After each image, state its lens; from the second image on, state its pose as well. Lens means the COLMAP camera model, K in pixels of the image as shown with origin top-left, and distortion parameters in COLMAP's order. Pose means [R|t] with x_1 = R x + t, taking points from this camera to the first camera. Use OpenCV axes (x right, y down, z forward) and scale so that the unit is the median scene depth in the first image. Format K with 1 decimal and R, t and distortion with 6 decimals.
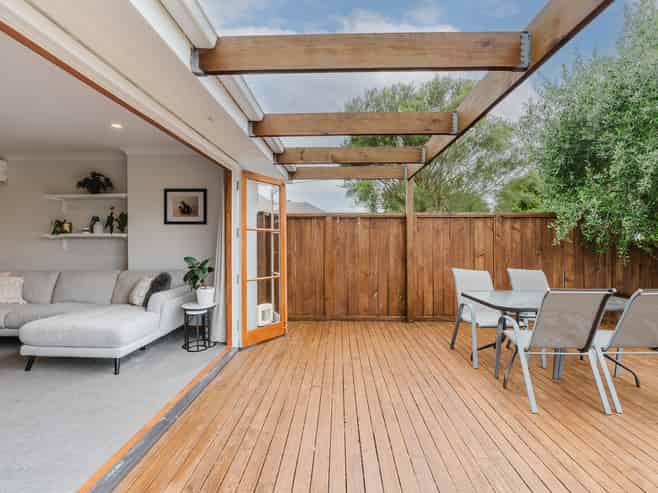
lens RADIAL K [[306.4, 0, 329.0], [0, 306.4, 246.5], [0, 0, 1]] dist [-0.000440, 0.000024]
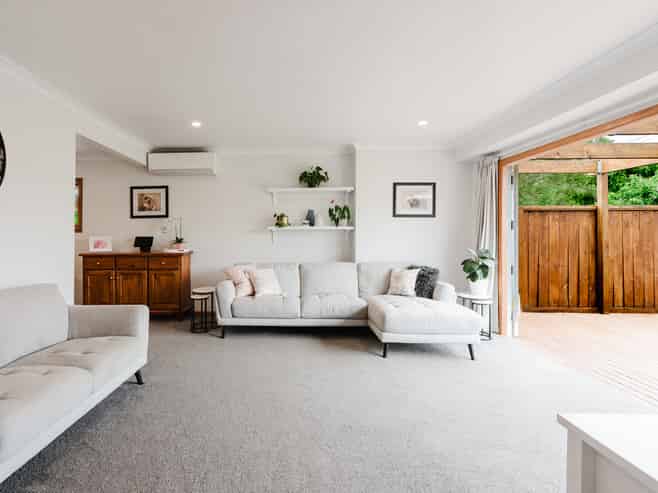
lens RADIAL K [[317.5, 0, 329.1], [0, 317.5, 238.7], [0, 0, 1]] dist [-0.001941, -0.000334]
pose [[0.999954, -0.003359, 0.009004, -0.729543], [0.003453, 0.999939, -0.010488, 0.008588], [-0.008968, 0.010519, 0.999904, -0.051442]]
